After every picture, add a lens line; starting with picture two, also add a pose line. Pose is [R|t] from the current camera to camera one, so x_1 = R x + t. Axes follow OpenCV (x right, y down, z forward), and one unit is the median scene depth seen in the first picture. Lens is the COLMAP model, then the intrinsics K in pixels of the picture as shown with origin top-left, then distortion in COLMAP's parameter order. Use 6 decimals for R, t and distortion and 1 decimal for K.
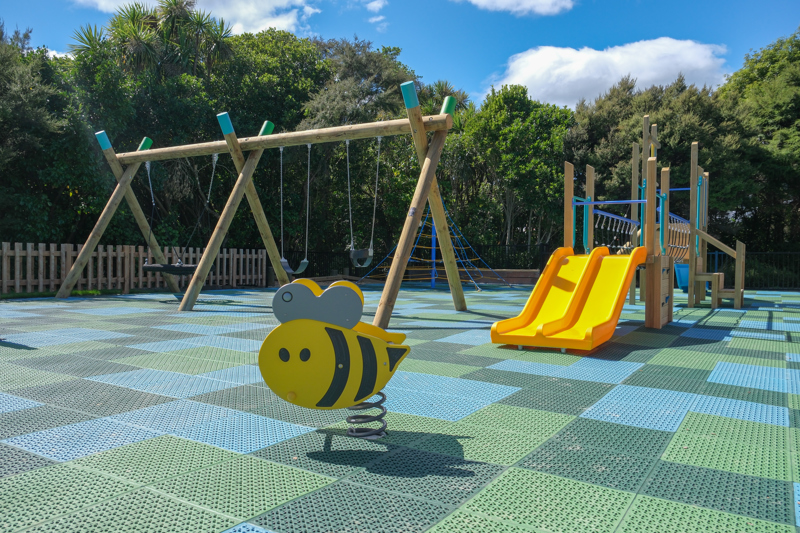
lens RADIAL K [[625.7, 0, 400.0], [0, 625.7, 266.5], [0, 0, 1]] dist [-0.008977, 0.005319]
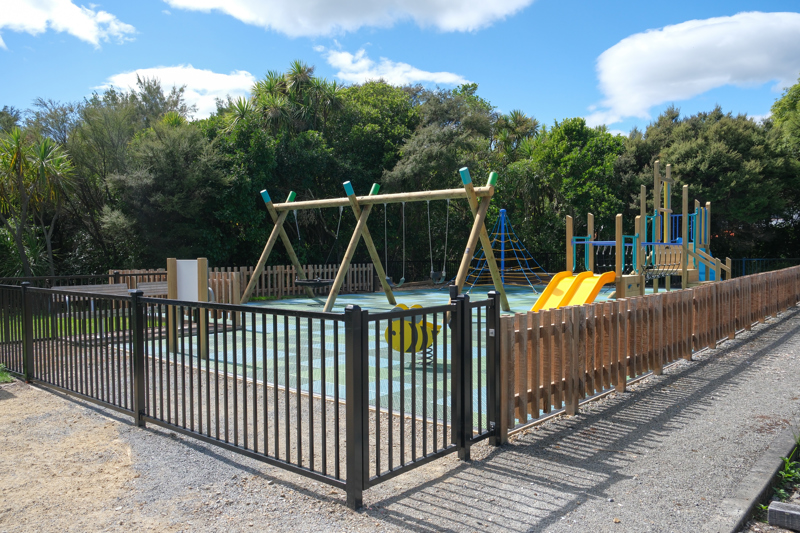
lens RADIAL K [[625.7, 0, 400.0], [0, 625.7, 266.5], [0, 0, 1]] dist [-0.008977, 0.005319]
pose [[0.987712, -0.015260, -0.155539, 0.044620], [0.016684, 0.999830, 0.007851, -0.028304], [0.155393, -0.010350, 0.987798, -0.277749]]
